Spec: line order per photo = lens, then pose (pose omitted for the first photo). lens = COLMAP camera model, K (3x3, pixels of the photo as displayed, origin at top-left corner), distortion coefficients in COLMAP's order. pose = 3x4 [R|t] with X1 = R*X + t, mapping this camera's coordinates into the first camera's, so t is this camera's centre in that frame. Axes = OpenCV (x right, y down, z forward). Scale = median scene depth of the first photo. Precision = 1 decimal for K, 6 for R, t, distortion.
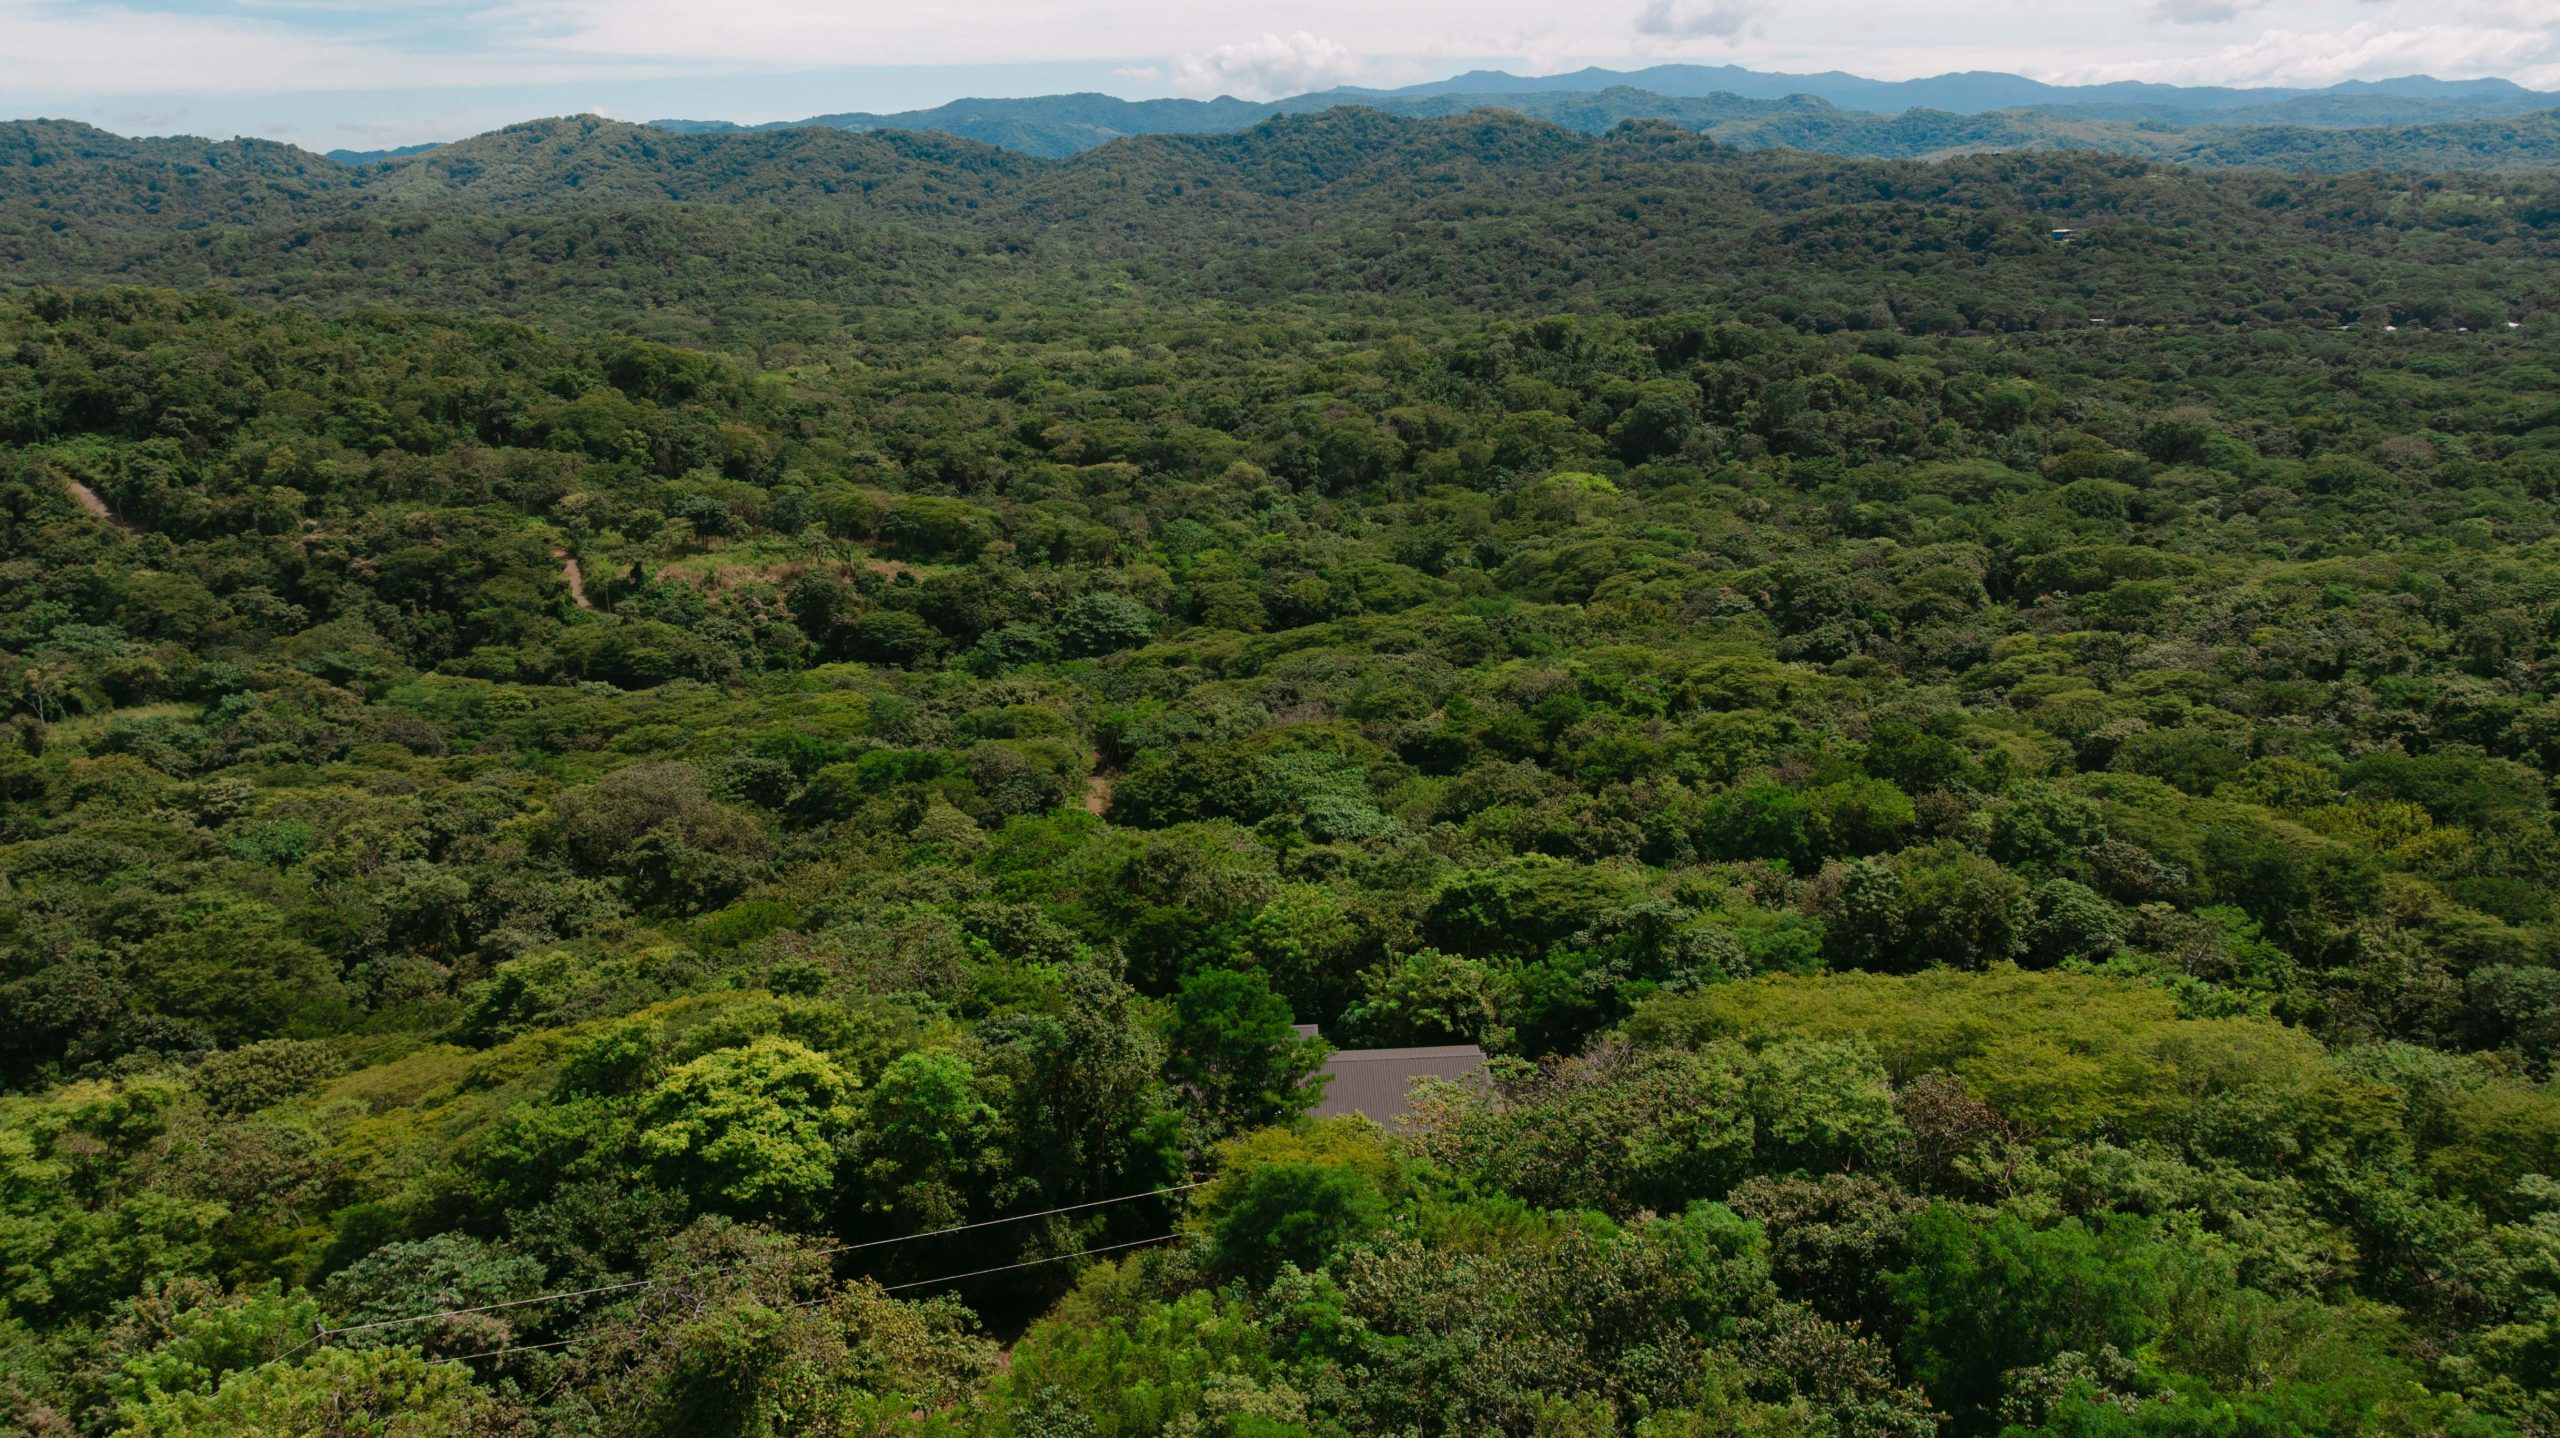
lens RADIAL K [[1803.8, 0, 1290.7], [0, 1803.8, 752.2], [0, 0, 1]] dist [-0.052853, 0.041822]
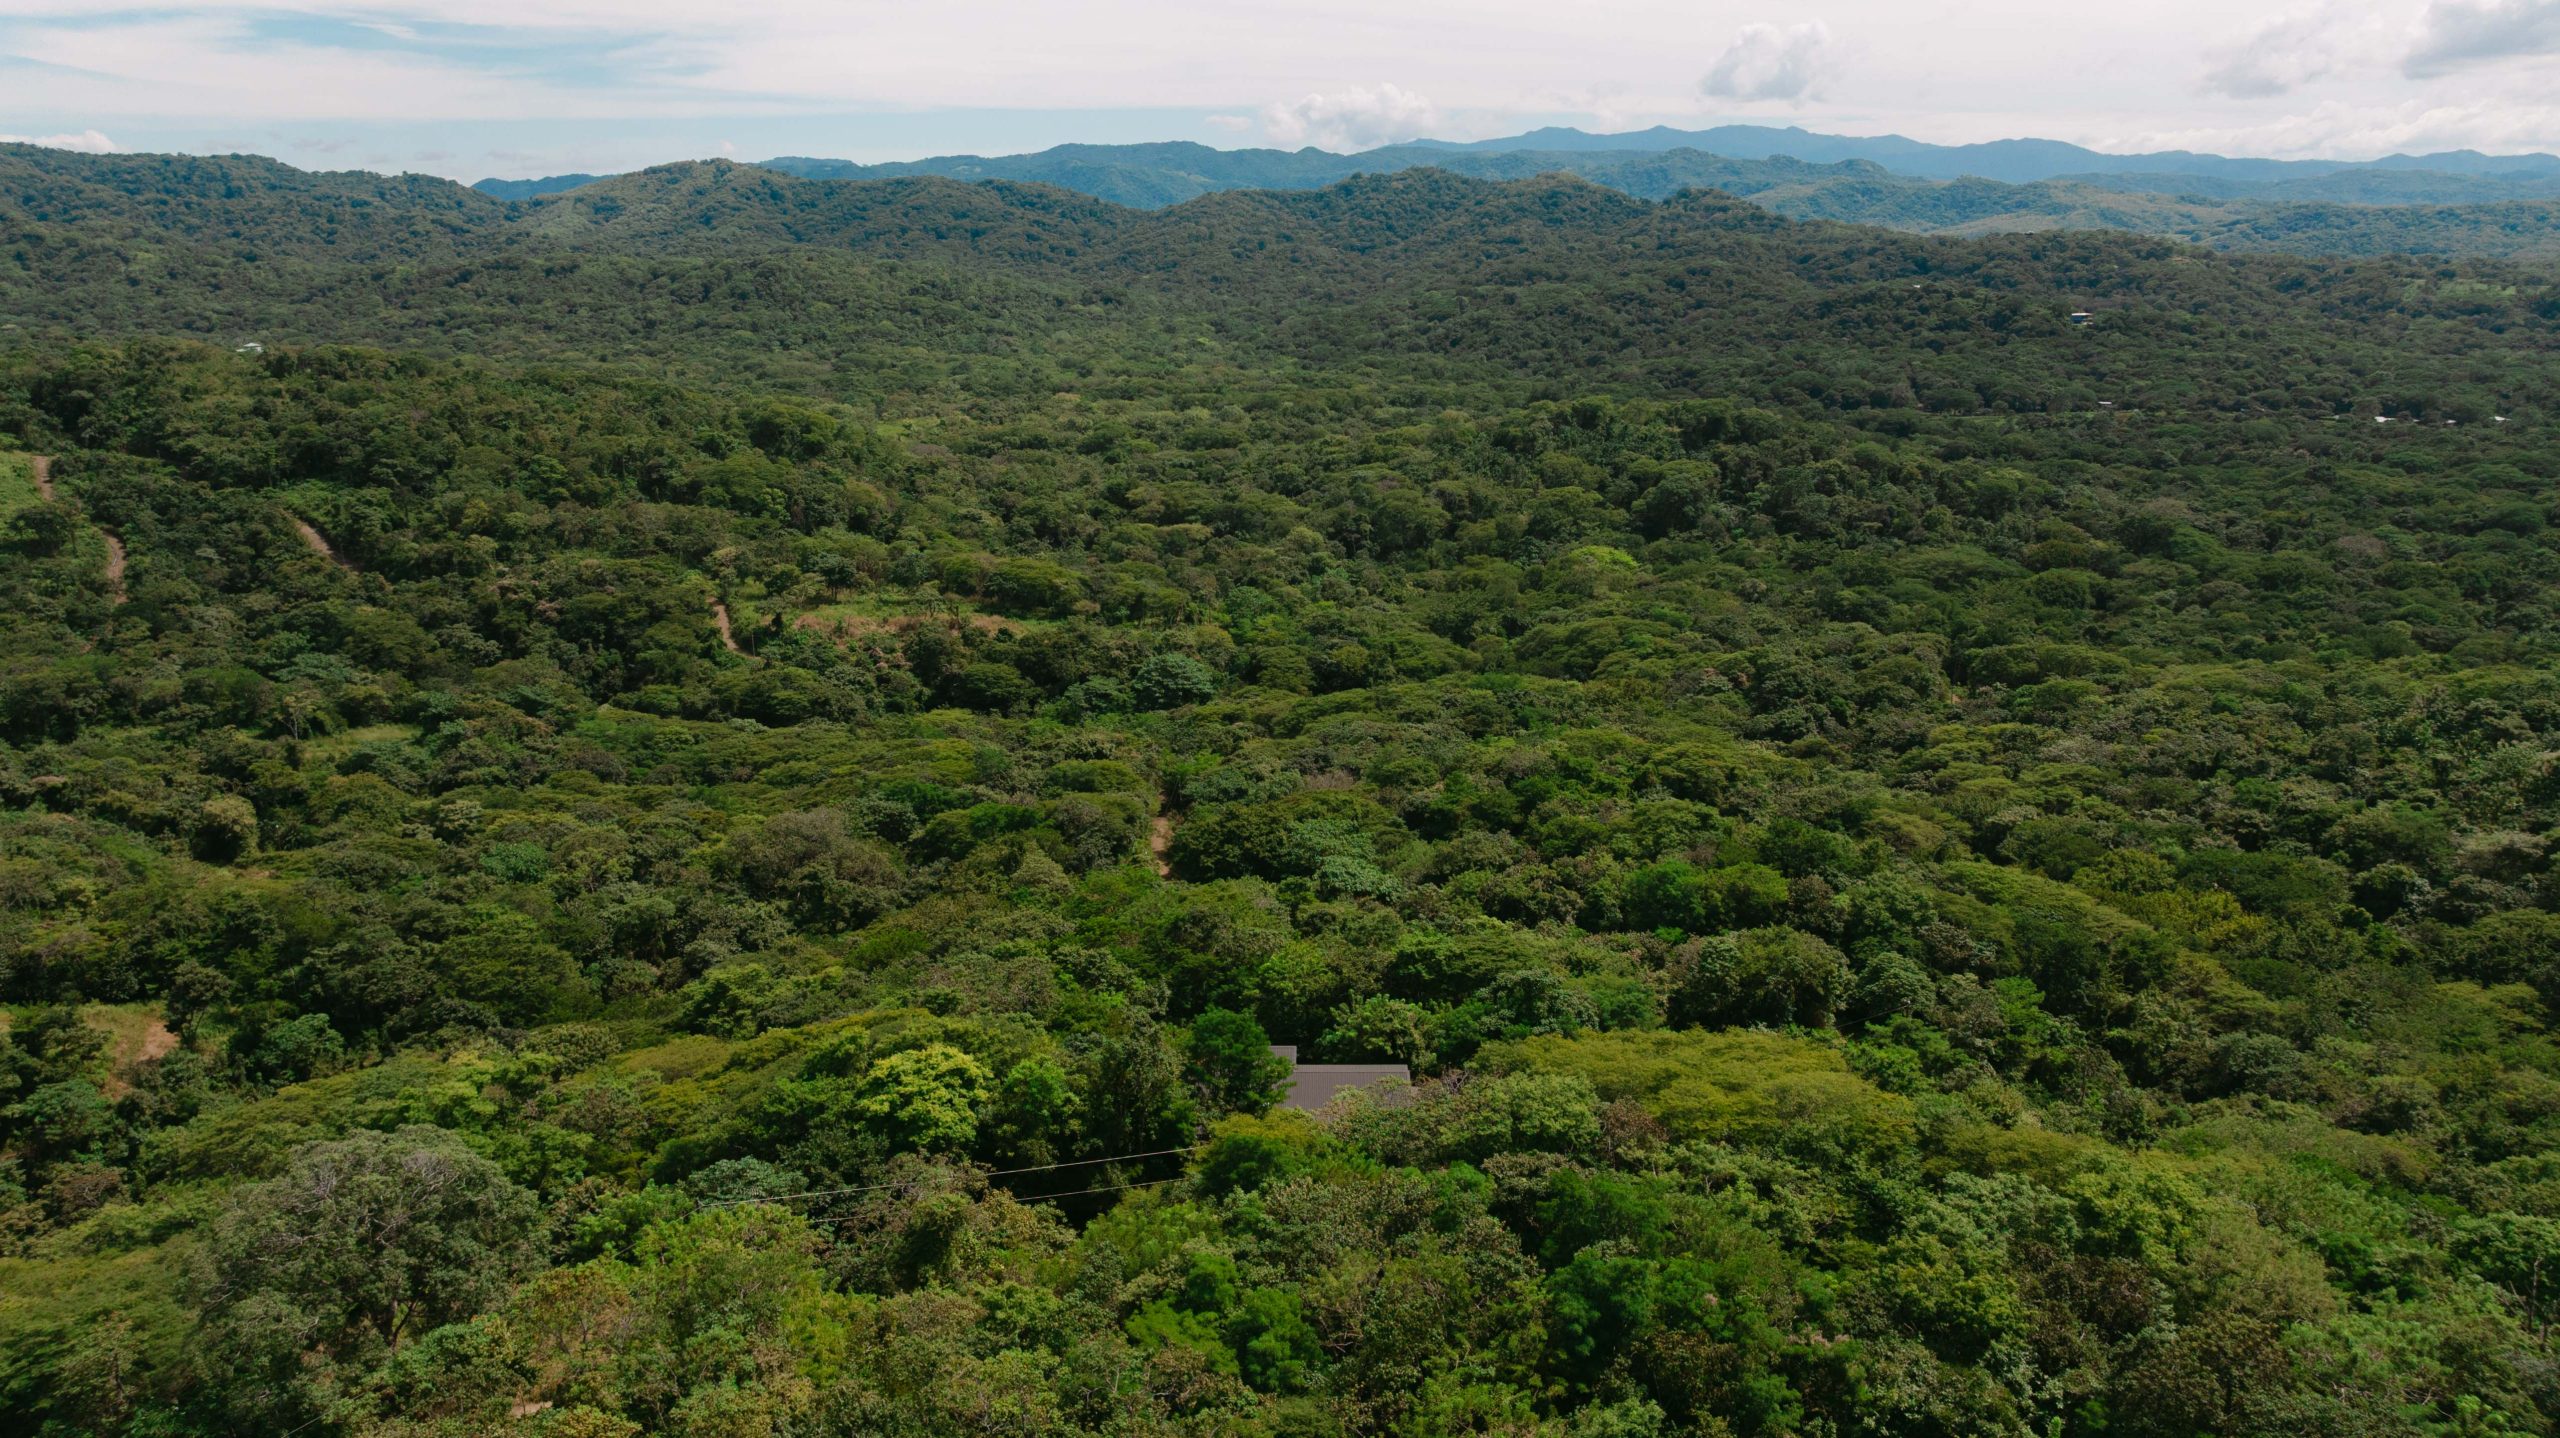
lens RADIAL K [[1836.3, 0, 1300.7], [0, 1836.3, 709.6], [0, 0, 1]] dist [-0.041906, 0.028841]
pose [[0.998649, 0.035127, -0.038284, 0.026943], [-0.035731, 0.999246, -0.015196, -0.040310], [0.037721, 0.016543, 0.999151, -0.199472]]
